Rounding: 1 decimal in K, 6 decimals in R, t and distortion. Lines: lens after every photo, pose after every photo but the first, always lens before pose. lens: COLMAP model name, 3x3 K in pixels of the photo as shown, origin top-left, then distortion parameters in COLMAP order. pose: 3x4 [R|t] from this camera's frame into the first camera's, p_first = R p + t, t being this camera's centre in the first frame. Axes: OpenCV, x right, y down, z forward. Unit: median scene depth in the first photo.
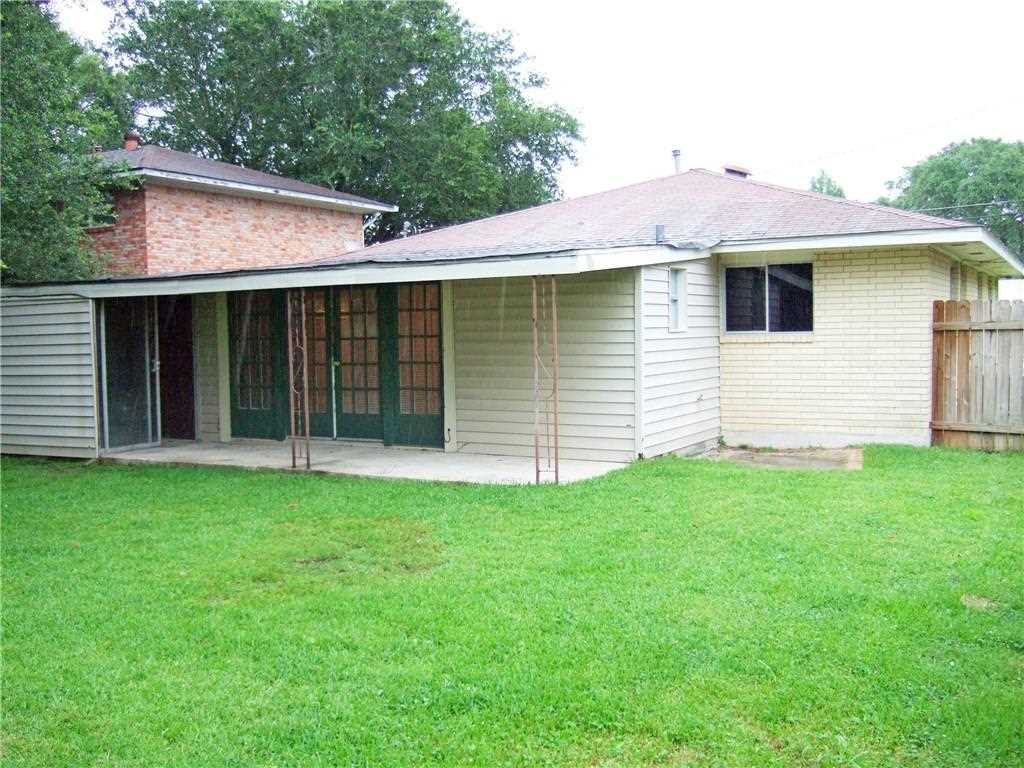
lens RADIAL K [[1081.9, 0, 512.0], [0, 1081.9, 384.0], [0, 0, 1]] dist [-0.013325, -0.009267]
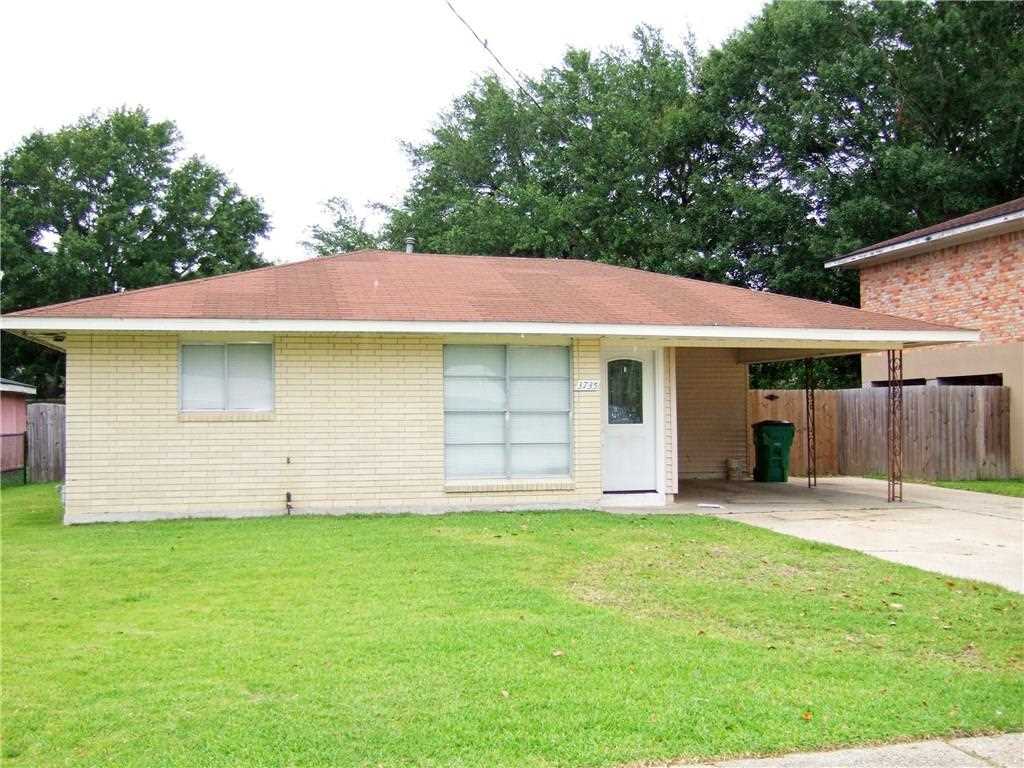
lens RADIAL K [[1081.9, 0, 512.0], [0, 1081.9, 384.0], [0, 0, 1]] dist [-0.013325, -0.009267]
pose [[-0.742646, 0.004765, -0.669667, 0.591787], [-0.013411, 0.999668, 0.021985, -0.078569], [0.669550, 0.025308, -0.742336, 1.414182]]
